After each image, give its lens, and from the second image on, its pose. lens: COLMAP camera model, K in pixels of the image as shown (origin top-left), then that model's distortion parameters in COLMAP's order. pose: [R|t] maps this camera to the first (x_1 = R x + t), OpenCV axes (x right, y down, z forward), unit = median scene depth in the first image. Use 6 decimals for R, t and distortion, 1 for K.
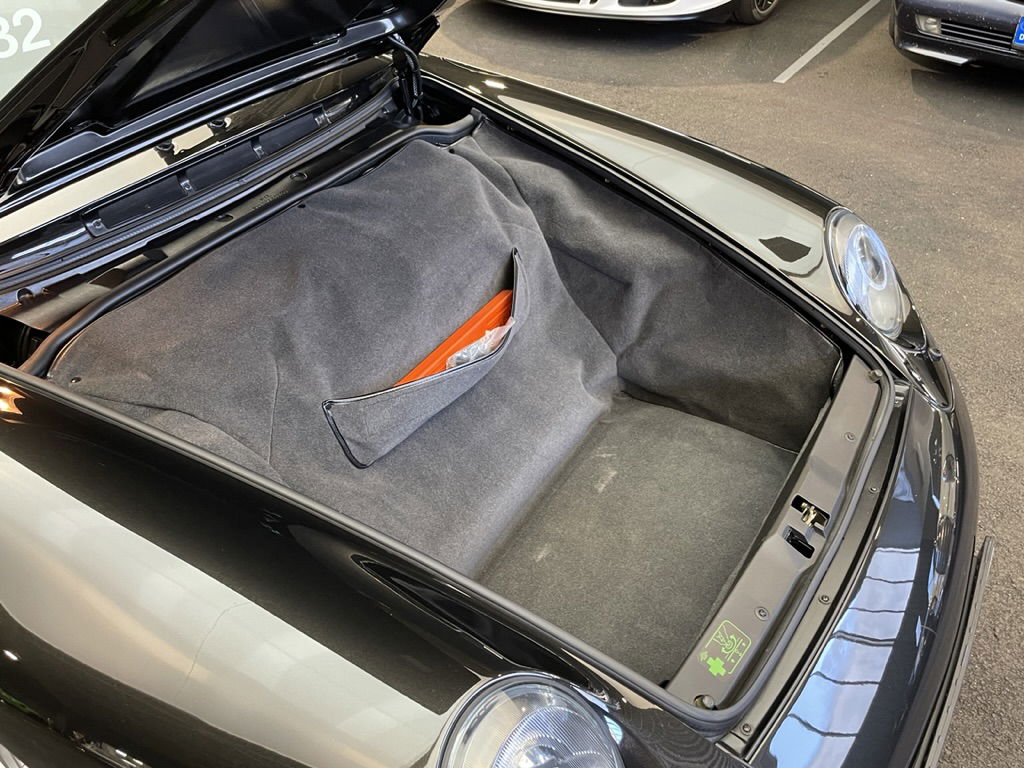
lens RADIAL K [[873.4, 0, 507.0], [0, 873.4, 387.9], [0, 0, 1]] dist [0.009130, -0.007589]
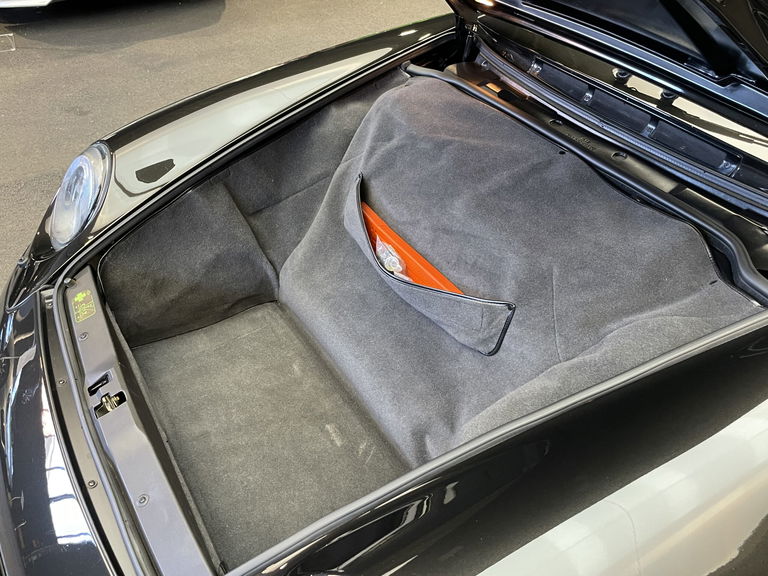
lens RADIAL K [[655.0, 0, 380.2], [0, 655.0, 290.9], [0, 0, 1]] dist [0.009130, -0.007589]
pose [[-0.443993, 0.582106, -0.681192, 0.587497], [-0.559350, 0.413852, 0.718230, -0.638740], [0.699999, 0.699913, 0.141854, 0.860589]]
